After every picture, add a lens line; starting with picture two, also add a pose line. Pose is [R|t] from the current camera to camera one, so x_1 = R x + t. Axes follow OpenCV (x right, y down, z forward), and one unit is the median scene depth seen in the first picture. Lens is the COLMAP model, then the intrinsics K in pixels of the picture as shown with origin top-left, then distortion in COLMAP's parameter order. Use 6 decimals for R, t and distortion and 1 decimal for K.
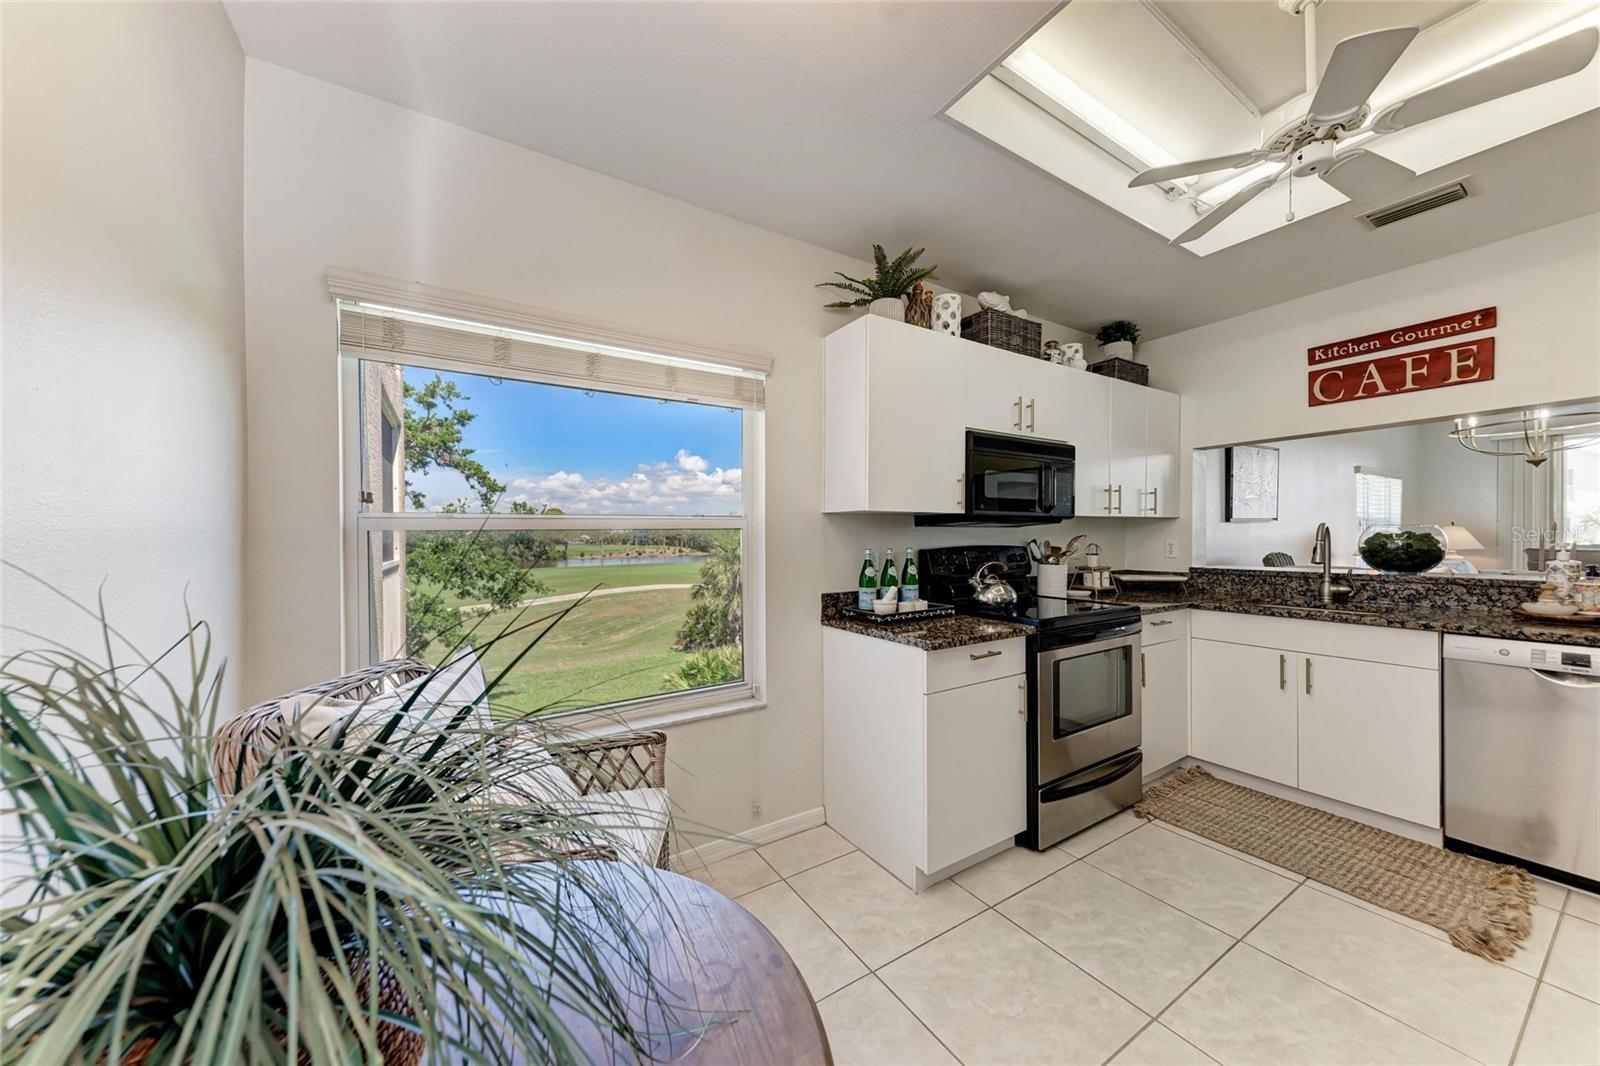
lens RADIAL K [[544.0, 0, 794.9], [0, 544.0, 540.4], [0, 0, 1]] dist [0.000750, -0.002903]
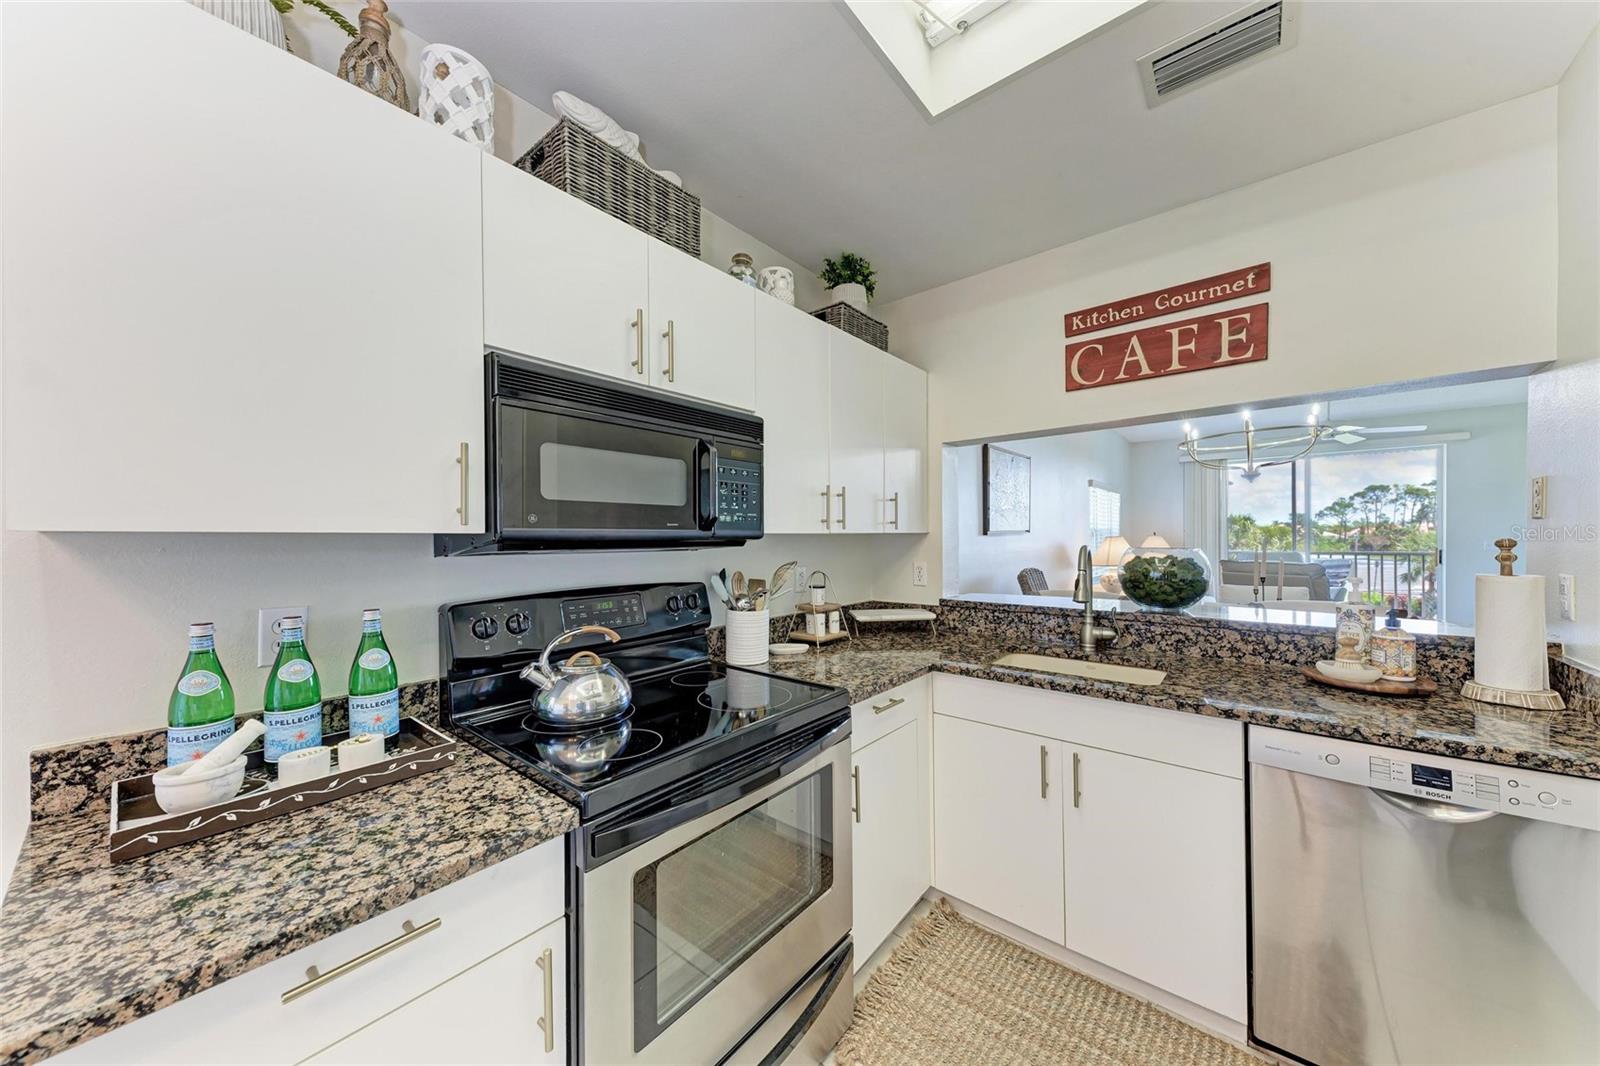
lens RADIAL K [[546.5, 0, 802.0], [0, 546.5, 538.0], [0, 0, 1]] dist [-0.001046, -0.000296]
pose [[0.943959, 0.000302, 0.330063, 0.369670], [0.003091, 0.999948, -0.009755, -0.036377], [-0.330048, 0.010229, 0.943909, 0.431844]]
